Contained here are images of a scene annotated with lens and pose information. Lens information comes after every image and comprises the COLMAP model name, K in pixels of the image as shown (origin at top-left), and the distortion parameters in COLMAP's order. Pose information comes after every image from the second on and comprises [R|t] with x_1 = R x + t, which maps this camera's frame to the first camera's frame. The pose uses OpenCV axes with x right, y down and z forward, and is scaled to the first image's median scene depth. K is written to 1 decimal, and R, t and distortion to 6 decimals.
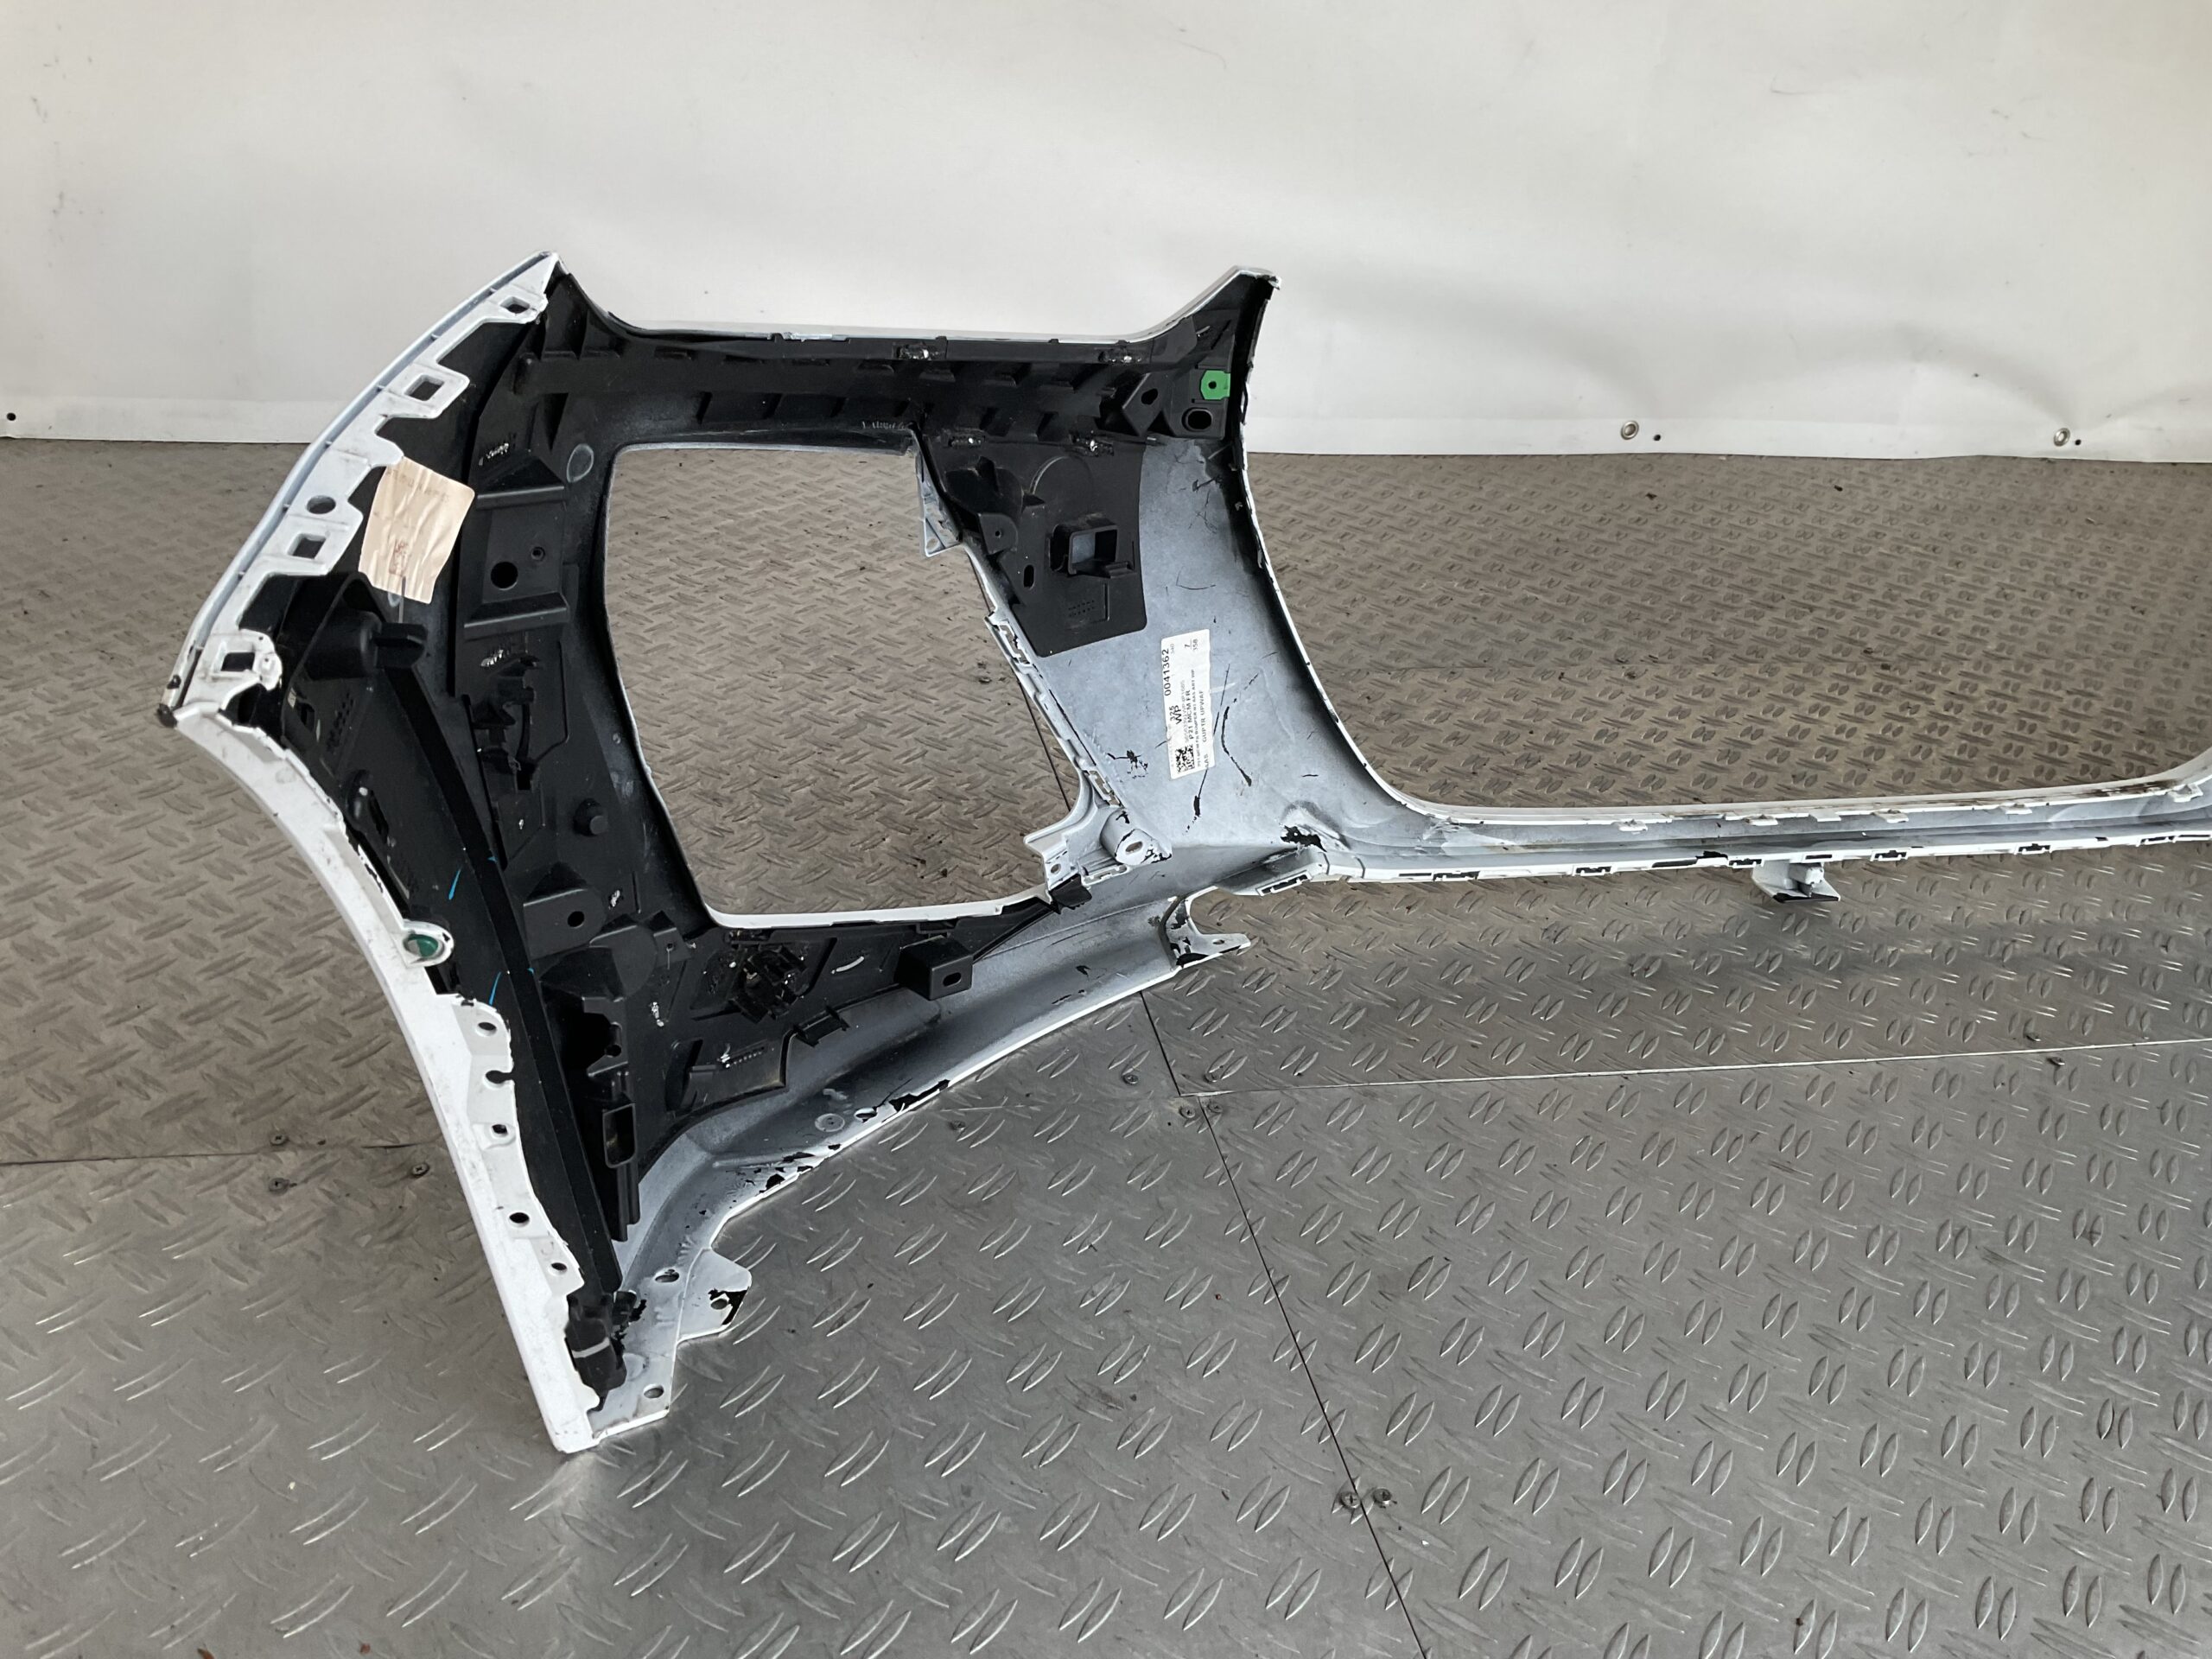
lens RADIAL K [[1541.9, 0, 1106.0], [0, 1541.9, 829.5], [0, 0, 1]] dist [0.087877, -0.119817]
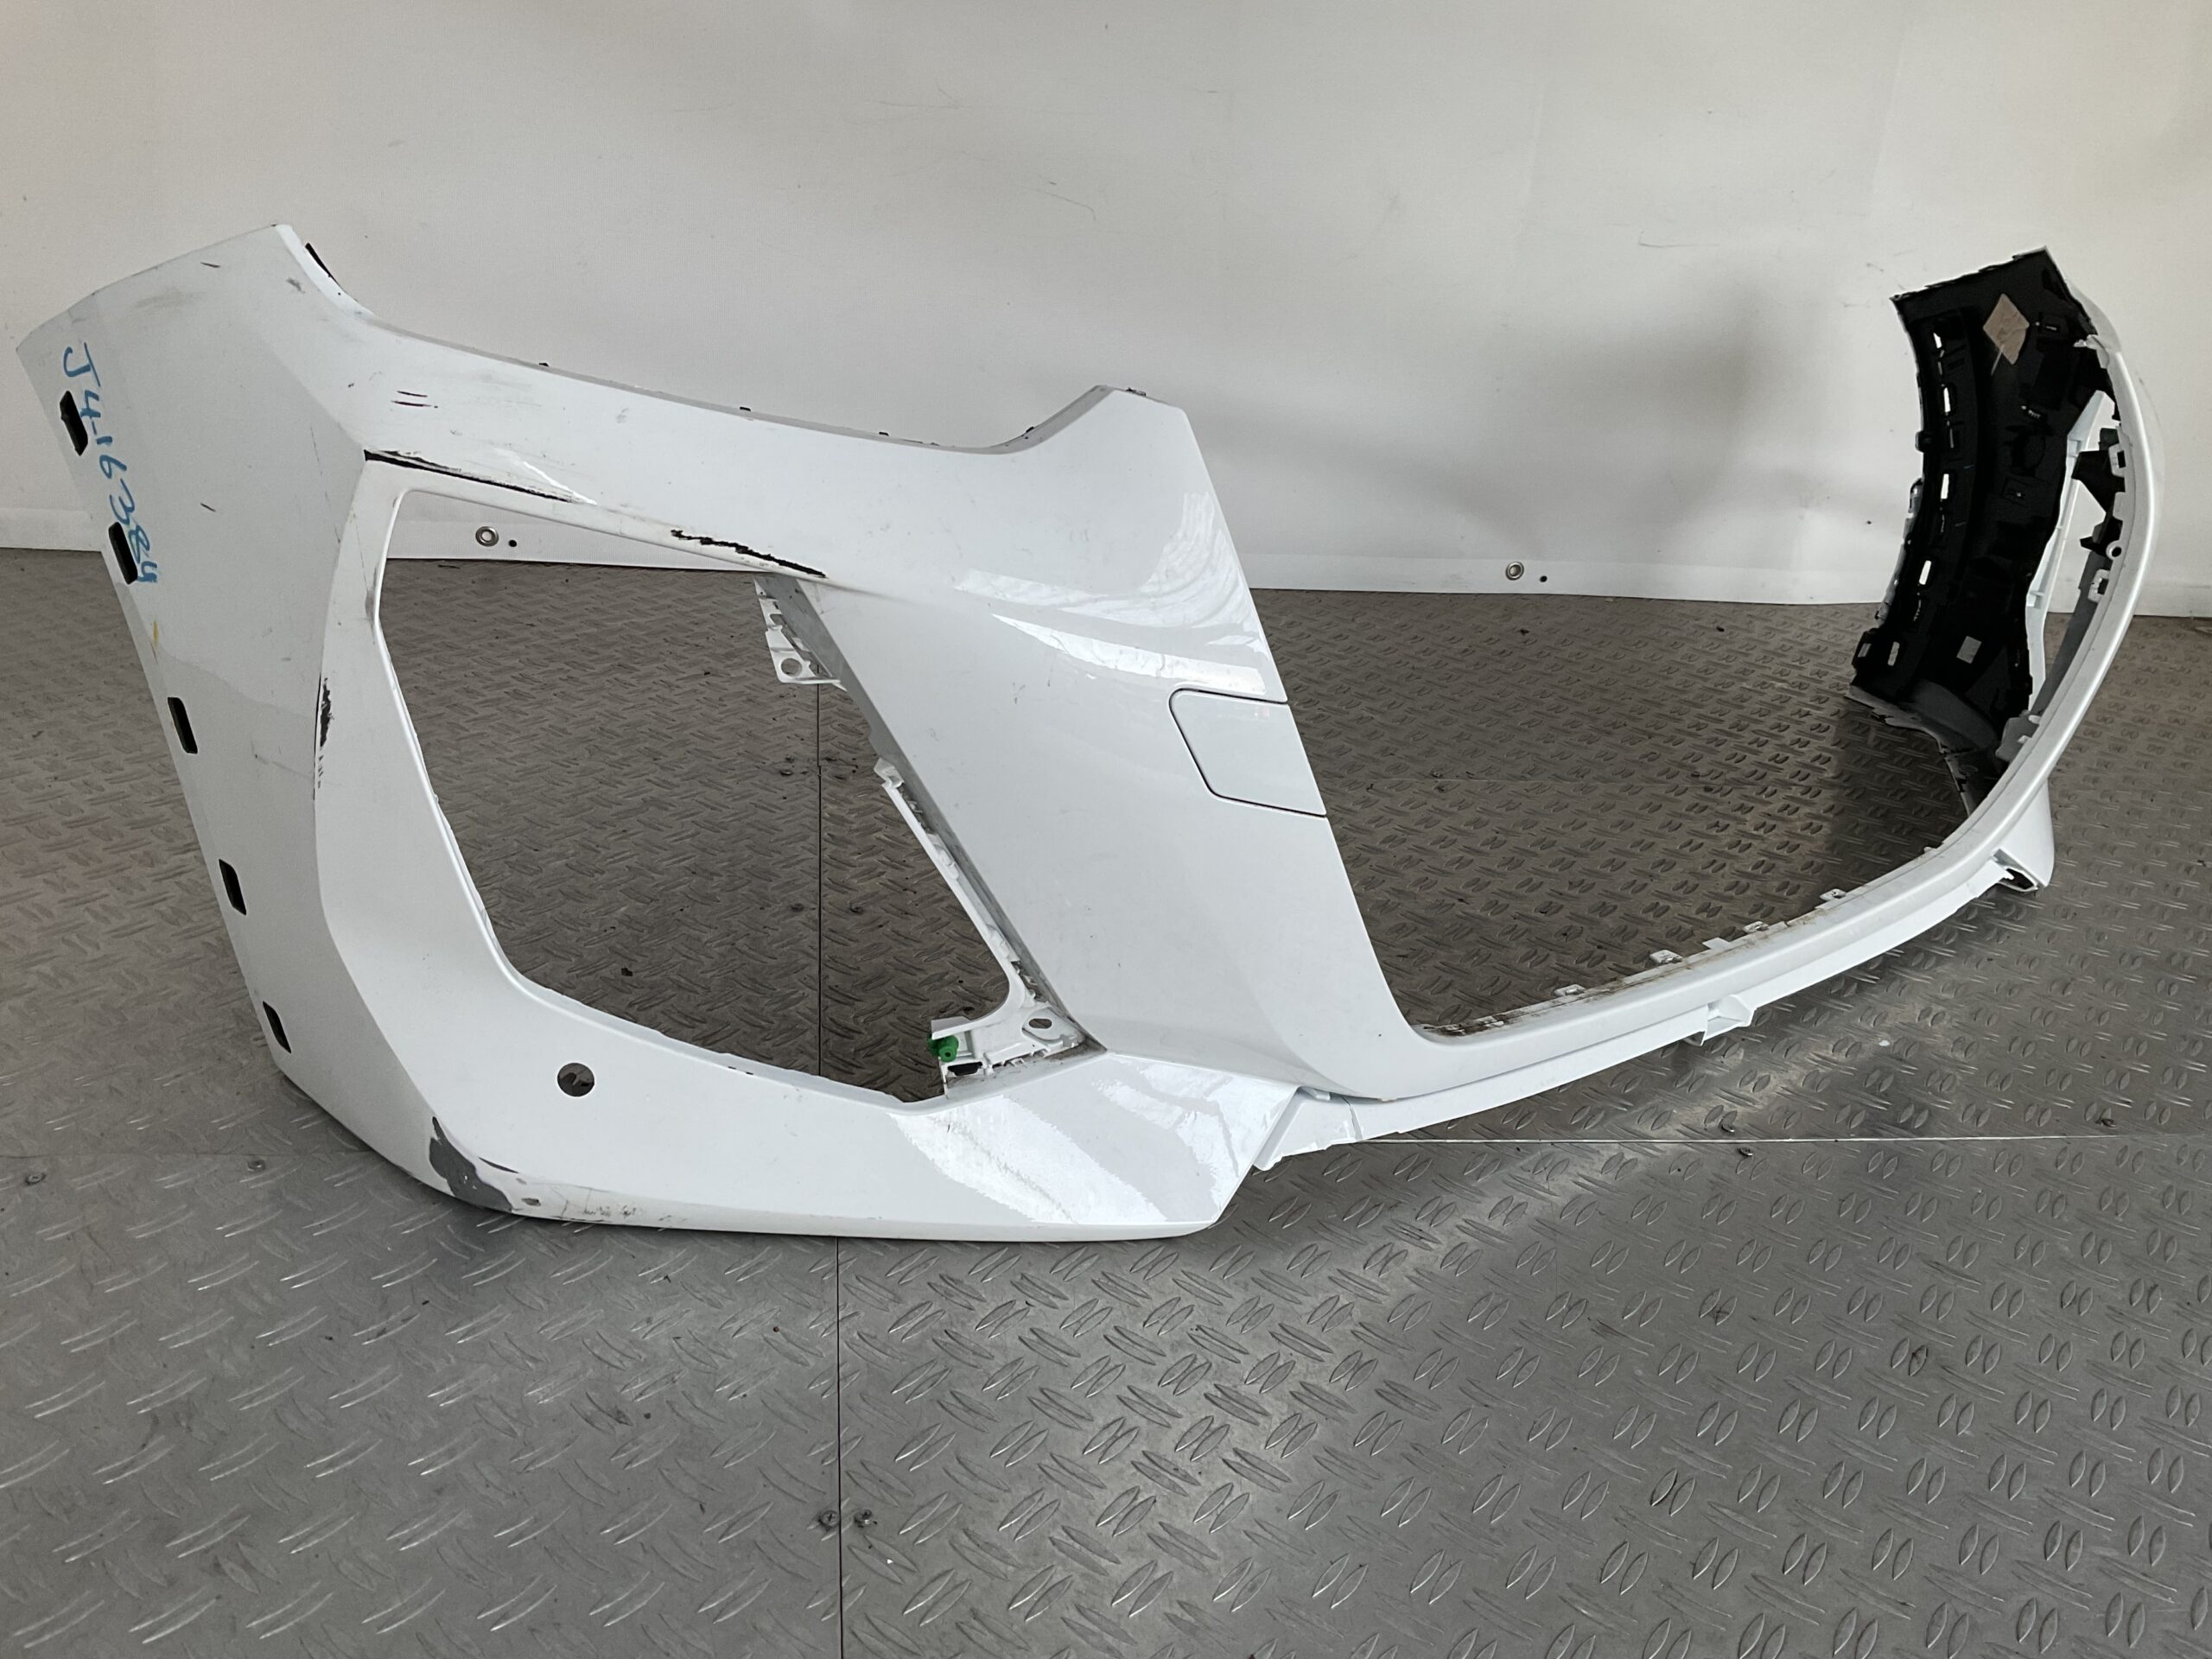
lens RADIAL K [[1541.9, 0, 1106.0], [0, 1541.9, 829.5], [0, 0, 1]] dist [0.087877, -0.119817]
pose [[0.998760, 0.020858, -0.045197, 0.167198], [-0.025530, 0.994103, -0.105389, 0.041041], [0.042732, 0.106413, 0.993403, -0.016655]]
